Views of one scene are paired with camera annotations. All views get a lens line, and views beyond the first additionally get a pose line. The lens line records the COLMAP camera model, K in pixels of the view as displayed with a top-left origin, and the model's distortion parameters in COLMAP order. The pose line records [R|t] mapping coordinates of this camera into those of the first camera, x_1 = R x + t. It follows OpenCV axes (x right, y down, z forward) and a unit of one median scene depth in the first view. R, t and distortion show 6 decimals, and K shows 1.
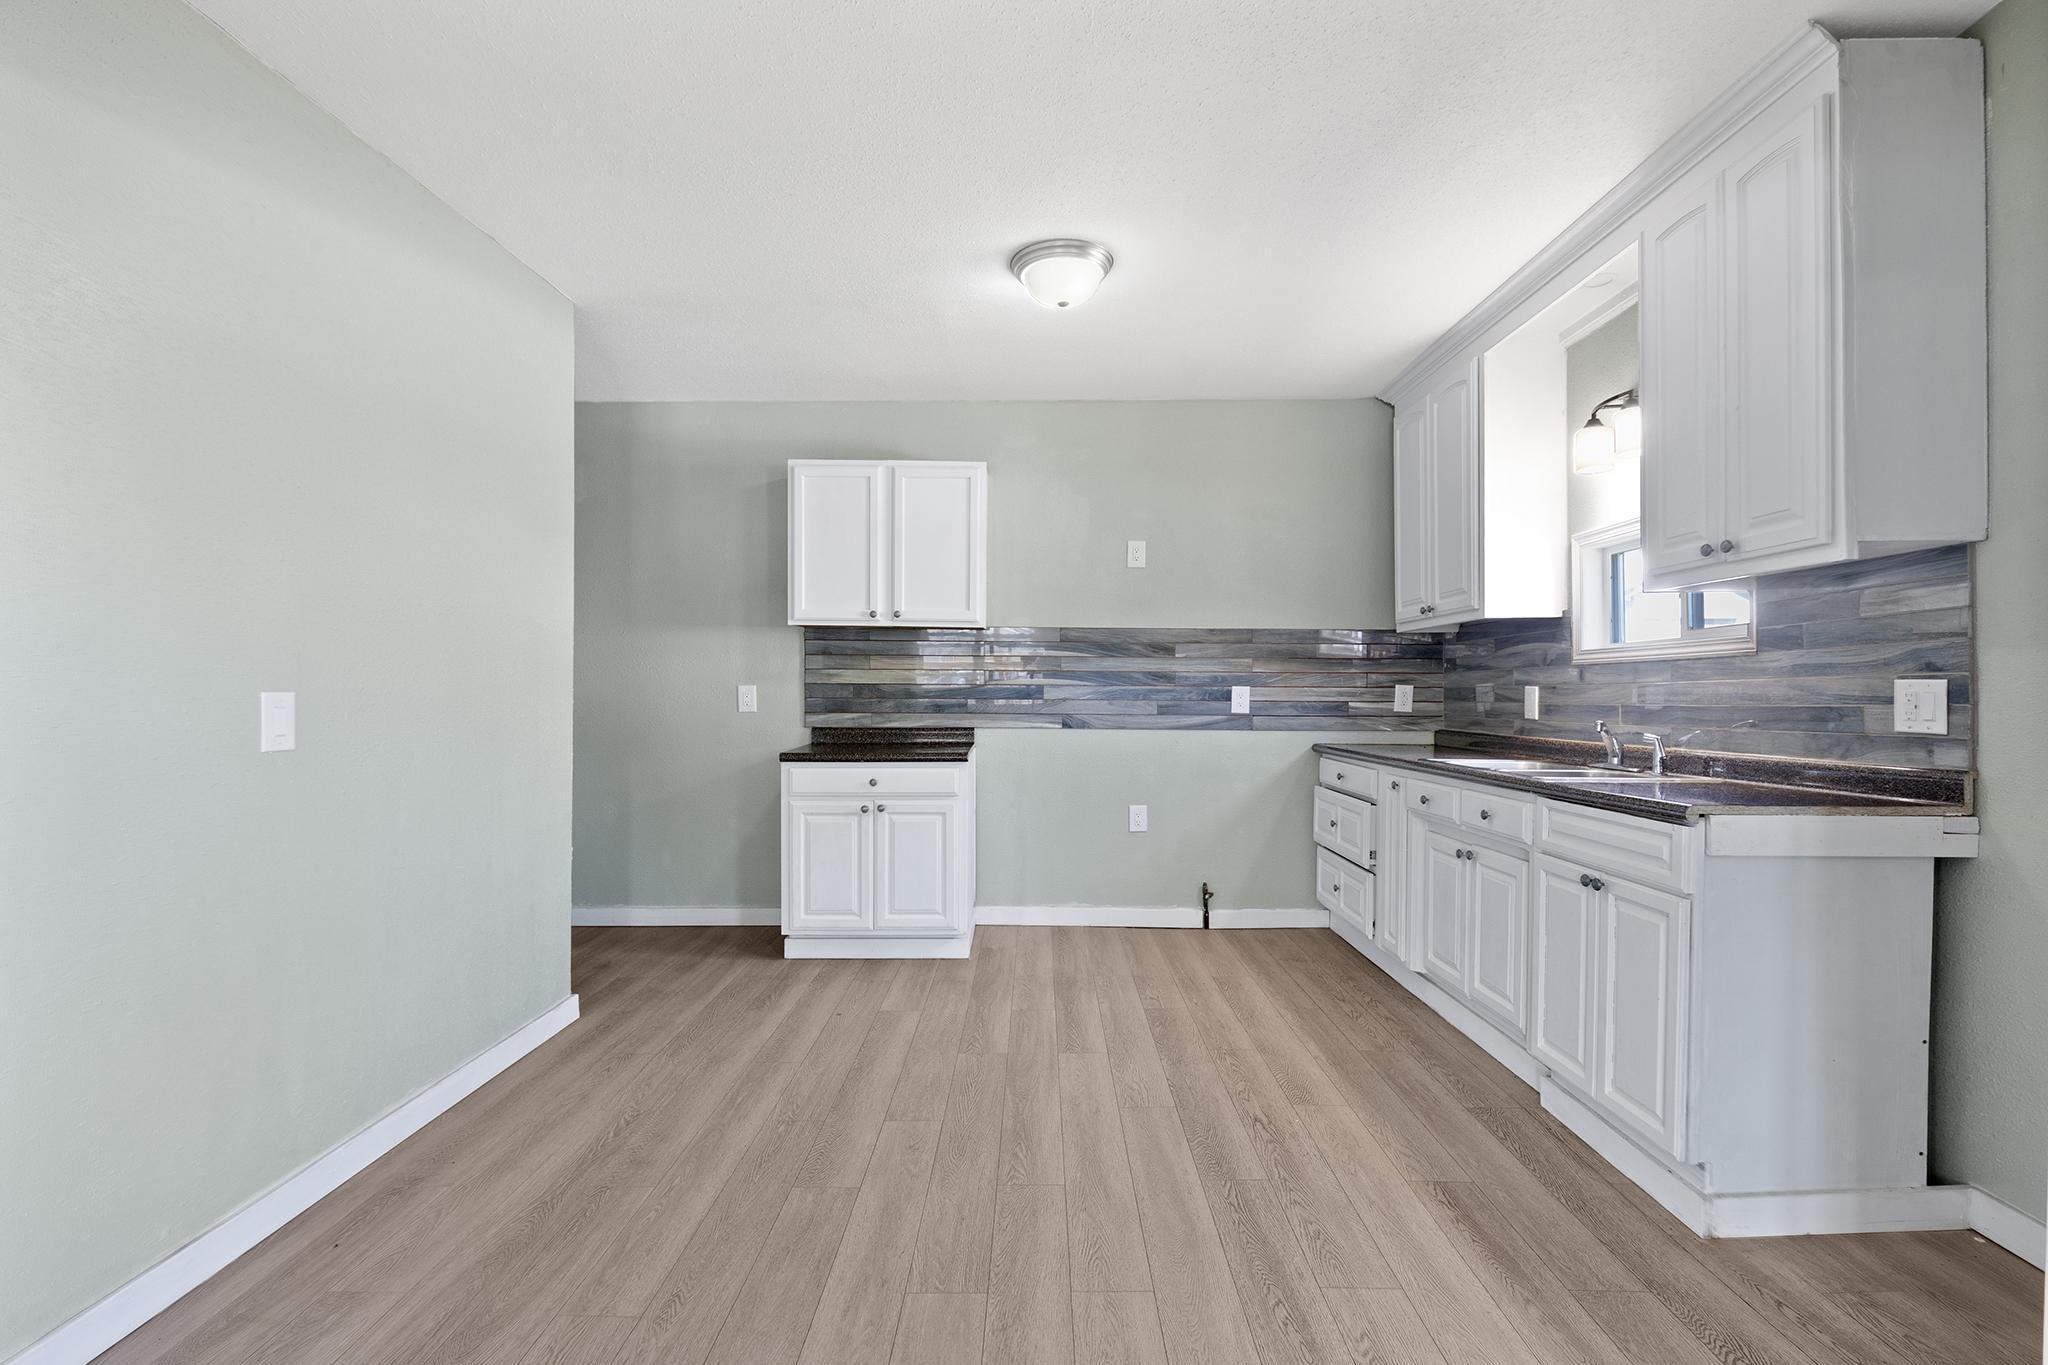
lens RADIAL K [[933.0, 0, 1025.1], [0, 933.0, 701.2], [0, 0, 1]] dist [0.009520, -0.002610]
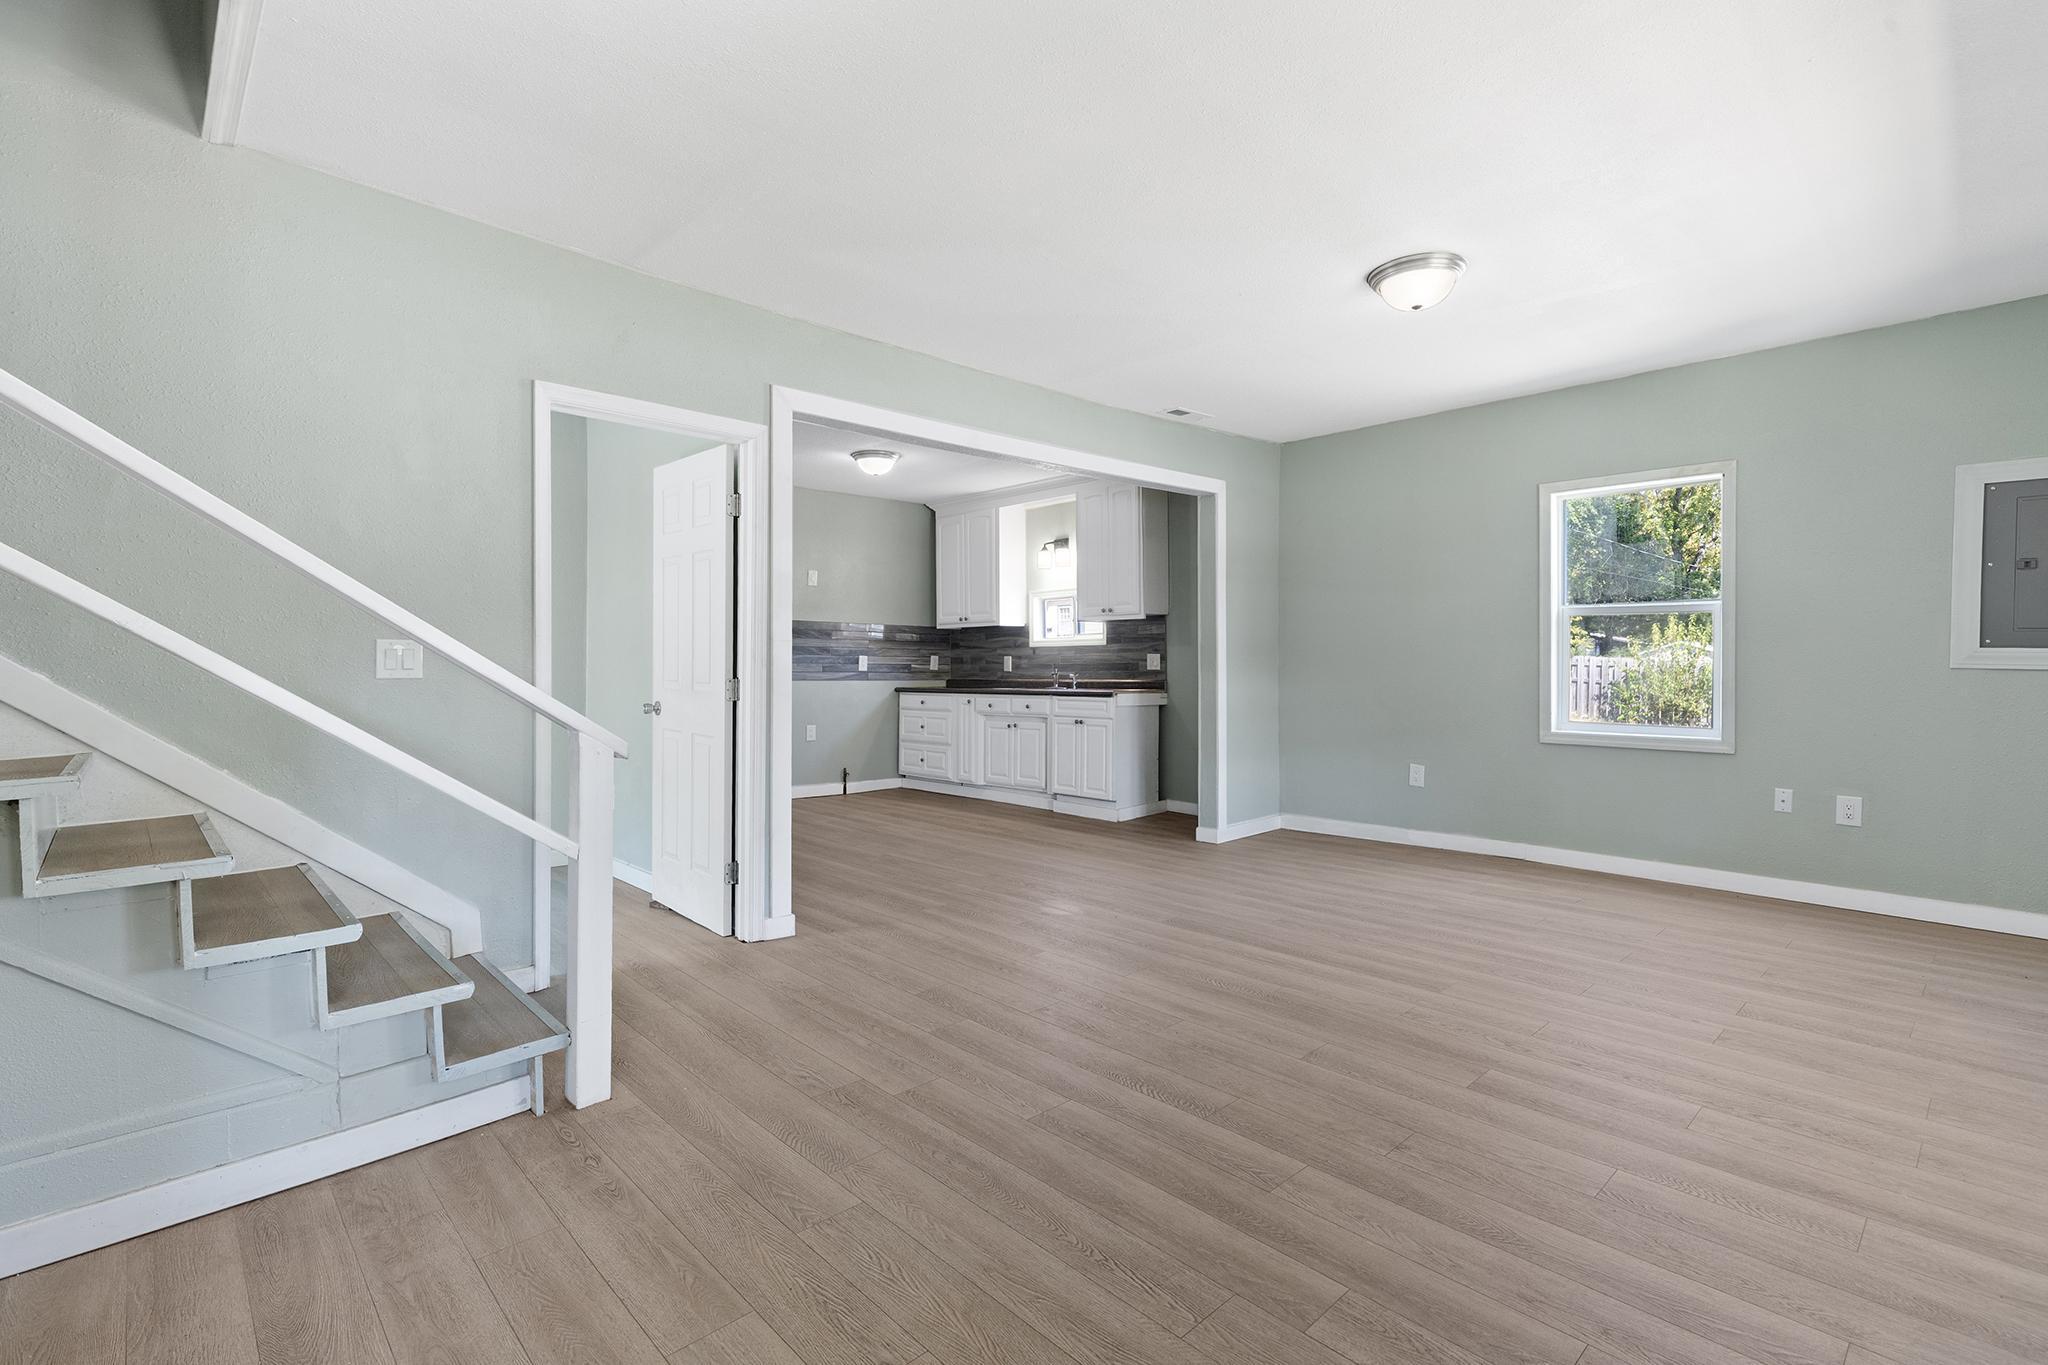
lens RADIAL K [[933.0, 0, 1029.6], [0, 933.0, 666.3], [0, 0, 1]] dist [0.009520, -0.002610]
pose [[0.711156, 0.001913, 0.703031, -0.939650], [0.006725, 0.999932, -0.009524, 0.027494], [-0.703002, 0.011500, 0.711095, -0.583624]]
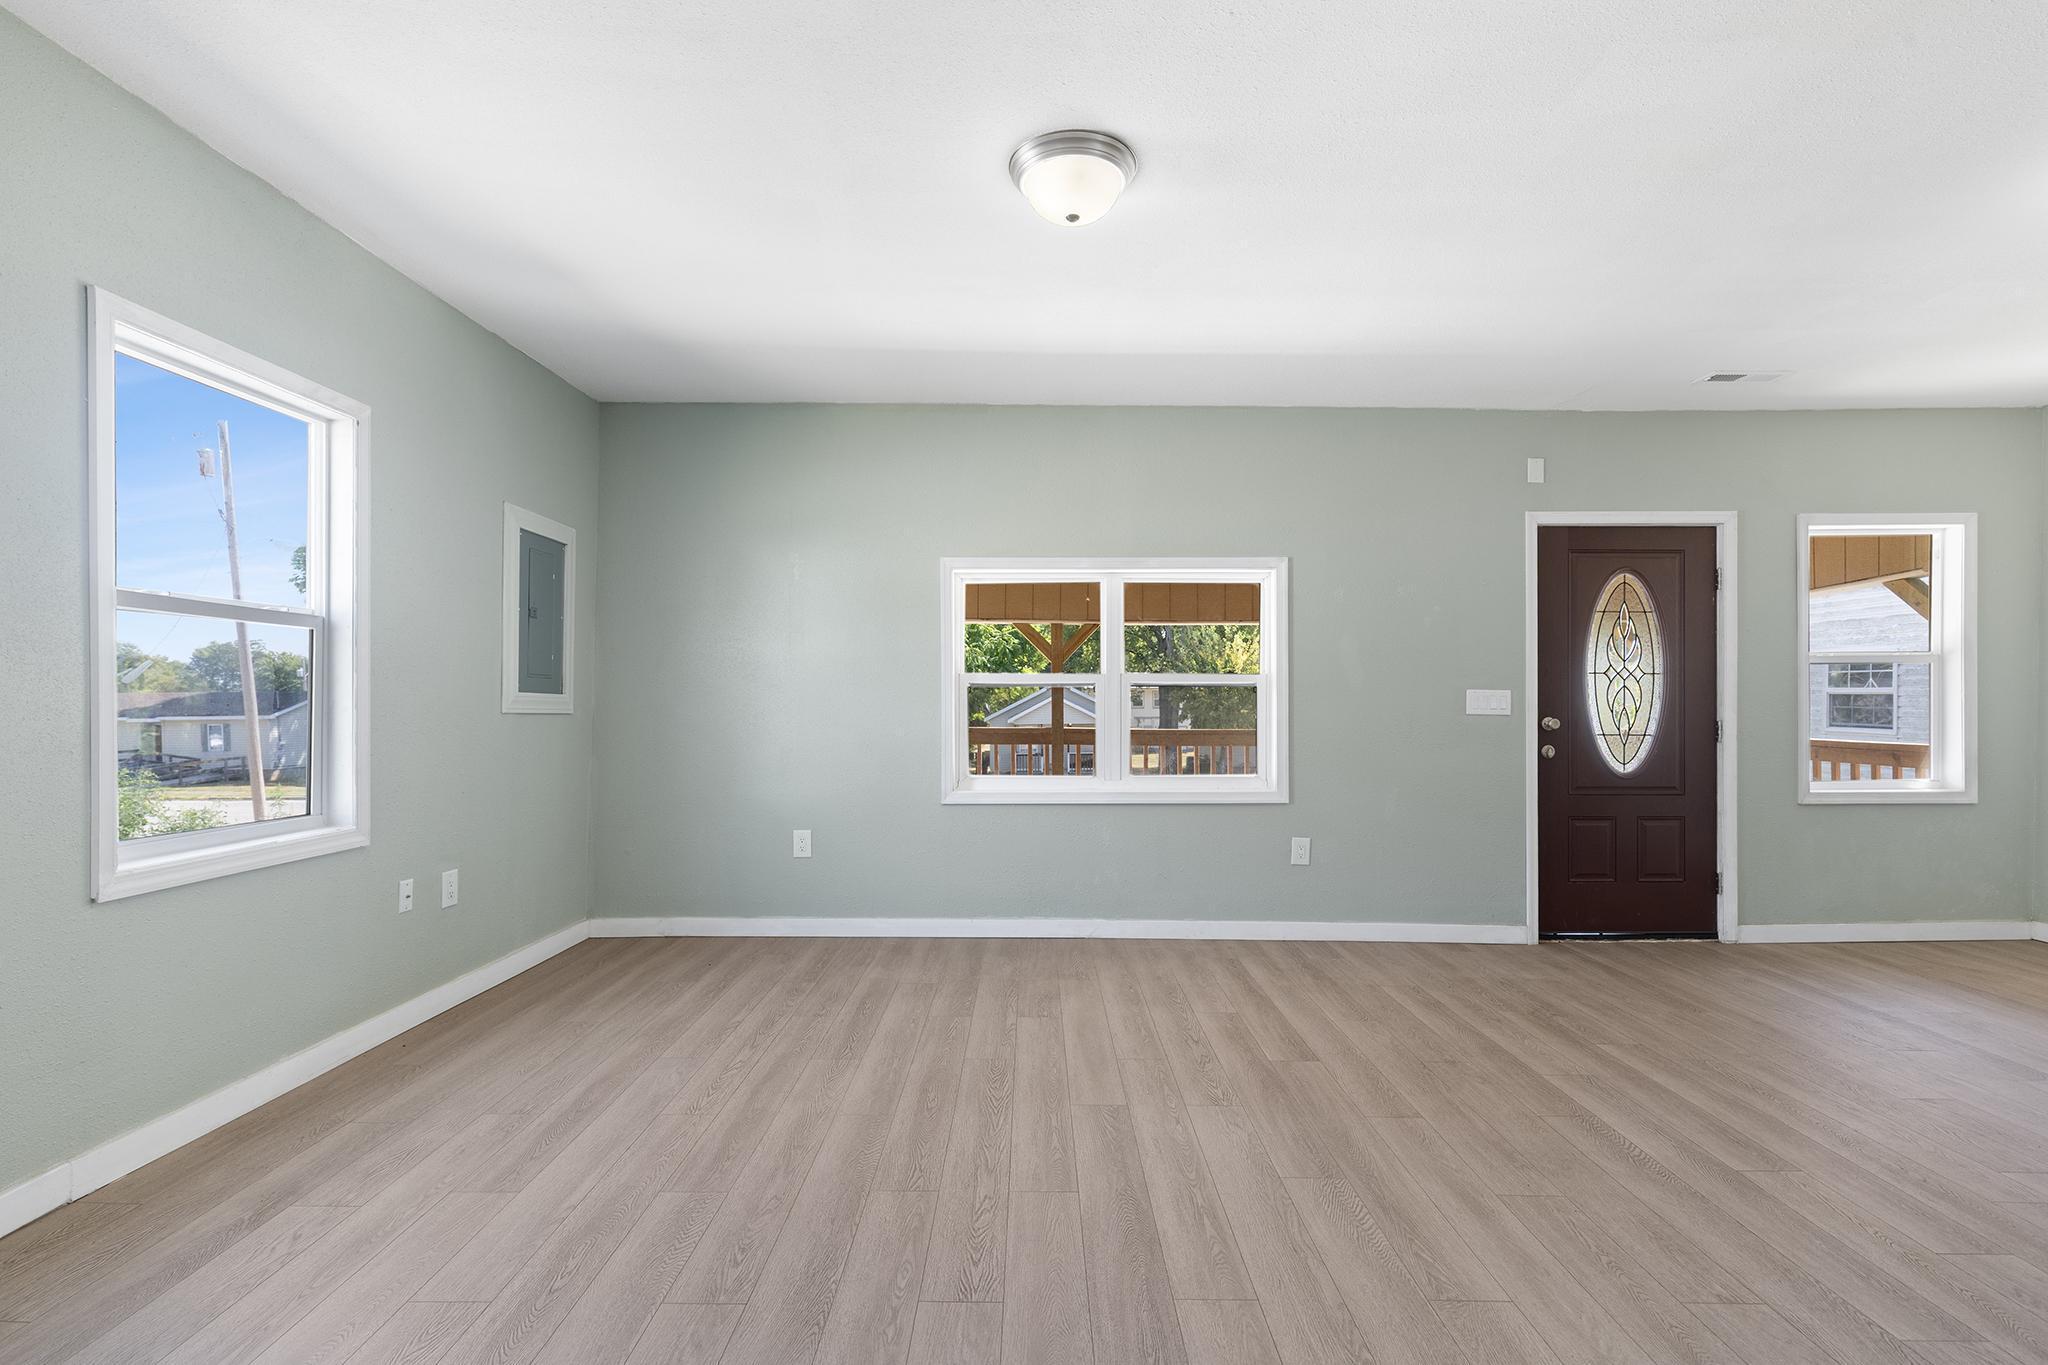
lens RADIAL K [[933.0, 0, 1022.7], [0, 933.0, 707.7], [0, 0, 1]] dist [0.009520, -0.002610]
pose [[-0.999950, 0.005677, -0.008255, -0.037048], [0.005488, 0.999726, 0.022769, 0.002054], [0.008382, 0.022722, -0.999707, 0.414948]]
